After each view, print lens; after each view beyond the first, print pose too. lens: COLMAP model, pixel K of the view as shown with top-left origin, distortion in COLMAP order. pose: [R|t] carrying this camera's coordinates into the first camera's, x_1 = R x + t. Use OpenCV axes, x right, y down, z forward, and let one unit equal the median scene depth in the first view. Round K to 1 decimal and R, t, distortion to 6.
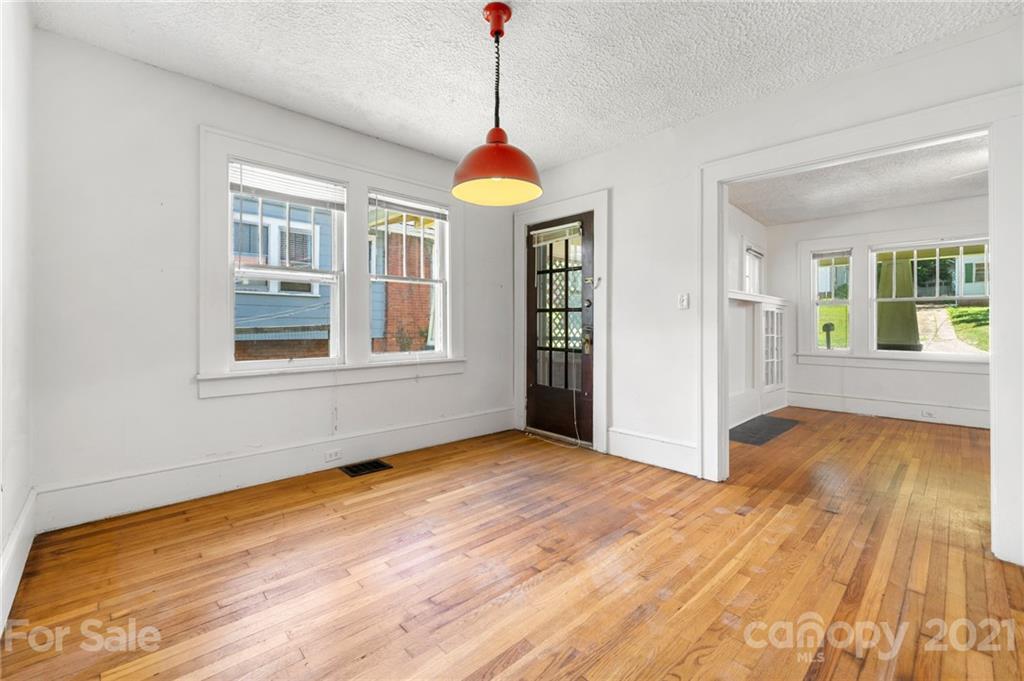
lens RADIAL K [[435.9, 0, 517.3], [0, 435.9, 329.5], [0, 0, 1]] dist [-0.002324, 0.000274]
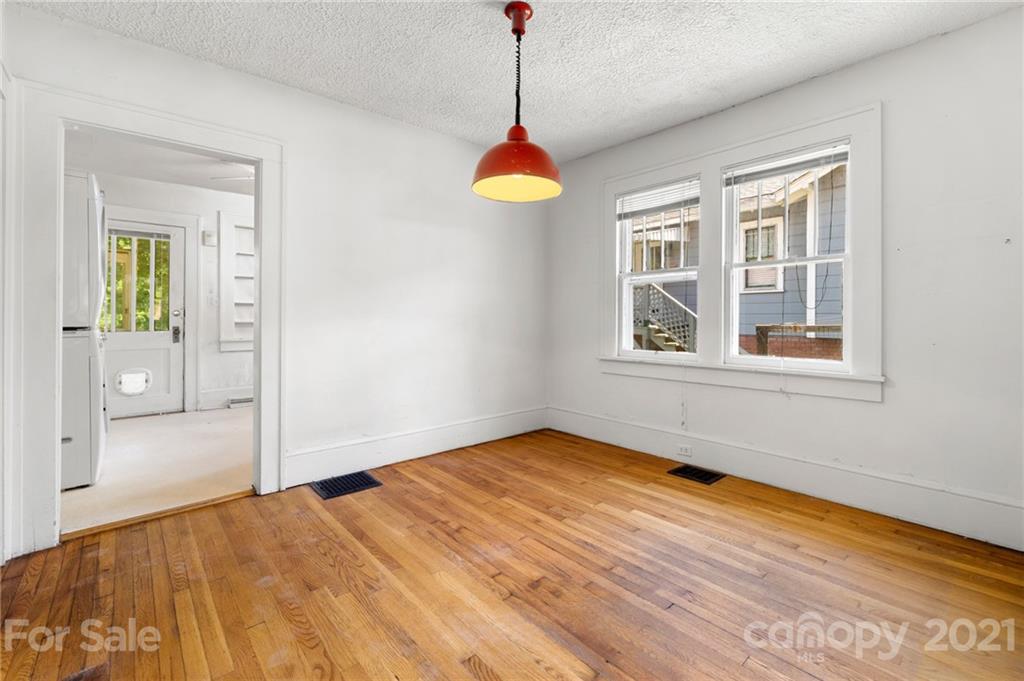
lens RADIAL K [[435.9, 0, 515.4], [0, 435.9, 322.1], [0, 0, 1]] dist [-0.002324, 0.000274]
pose [[-0.024598, 0.002770, -0.999694, 0.676525], [-0.015247, 0.999879, 0.003145, -0.005859], [0.999581, 0.015320, -0.024553, 0.717294]]
